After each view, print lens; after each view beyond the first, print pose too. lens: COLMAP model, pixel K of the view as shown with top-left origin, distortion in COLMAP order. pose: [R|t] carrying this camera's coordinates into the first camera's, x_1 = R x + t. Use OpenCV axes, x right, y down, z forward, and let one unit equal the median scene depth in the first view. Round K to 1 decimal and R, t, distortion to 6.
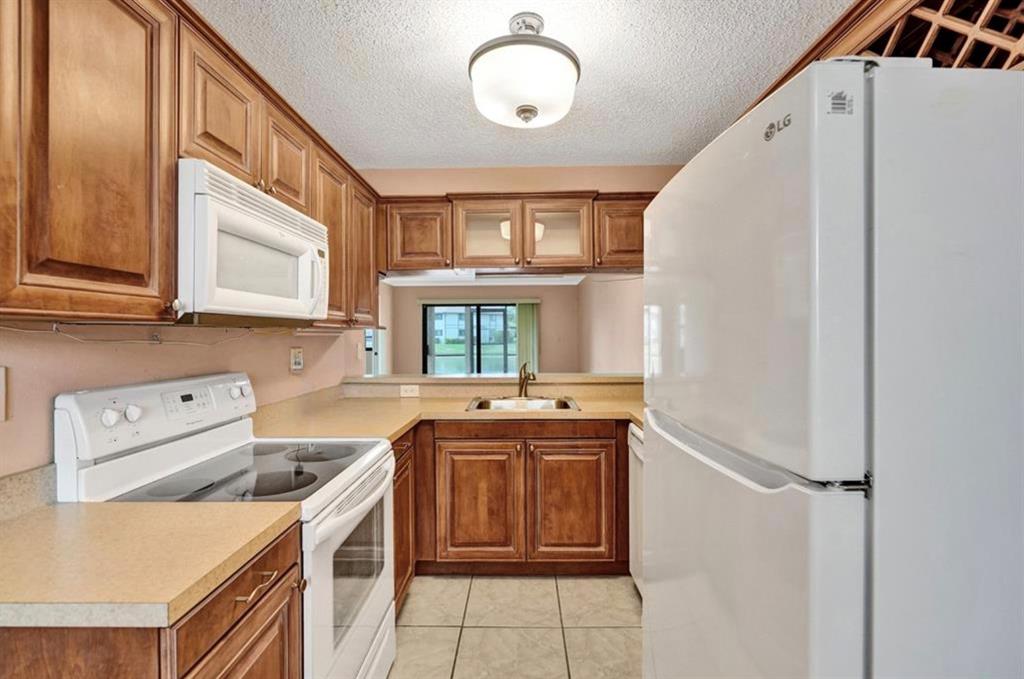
lens RADIAL K [[530.9, 0, 475.1], [0, 530.9, 338.1], [0, 0, 1]] dist [-0.006004, -0.000578]
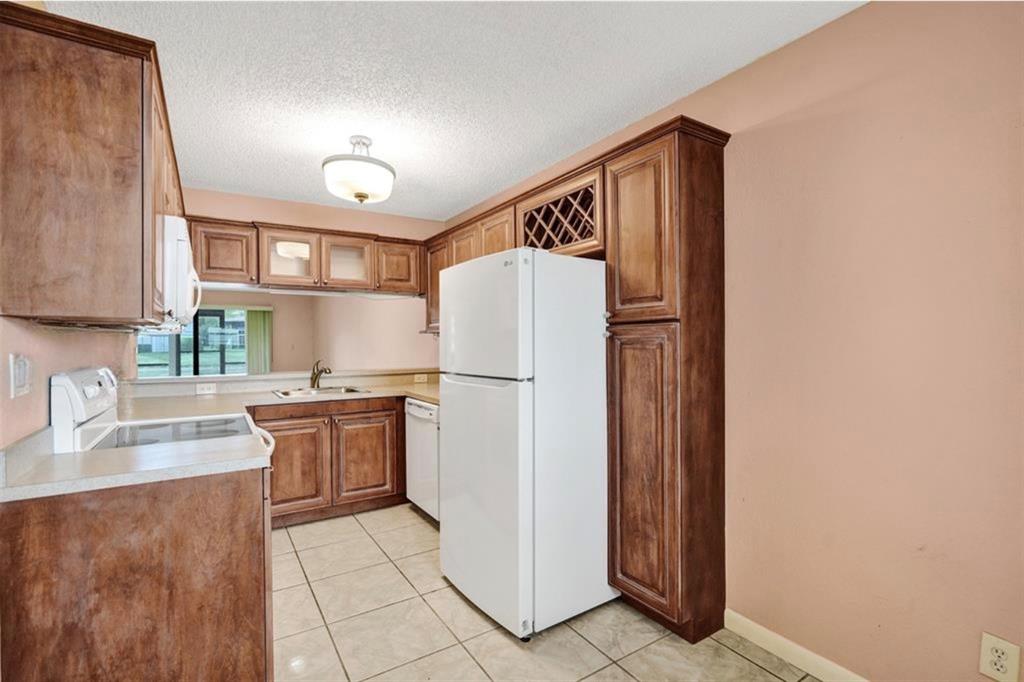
lens RADIAL K [[478.7, 0, 512.0], [0, 478.7, 341.0], [0, 0, 1]] dist [-0.003103, -0.000083]
pose [[0.833634, 0.001830, 0.552314, -0.194937], [0.003435, 0.999958, -0.008497, 0.013417], [-0.552306, 0.008981, 0.833593, -0.271631]]
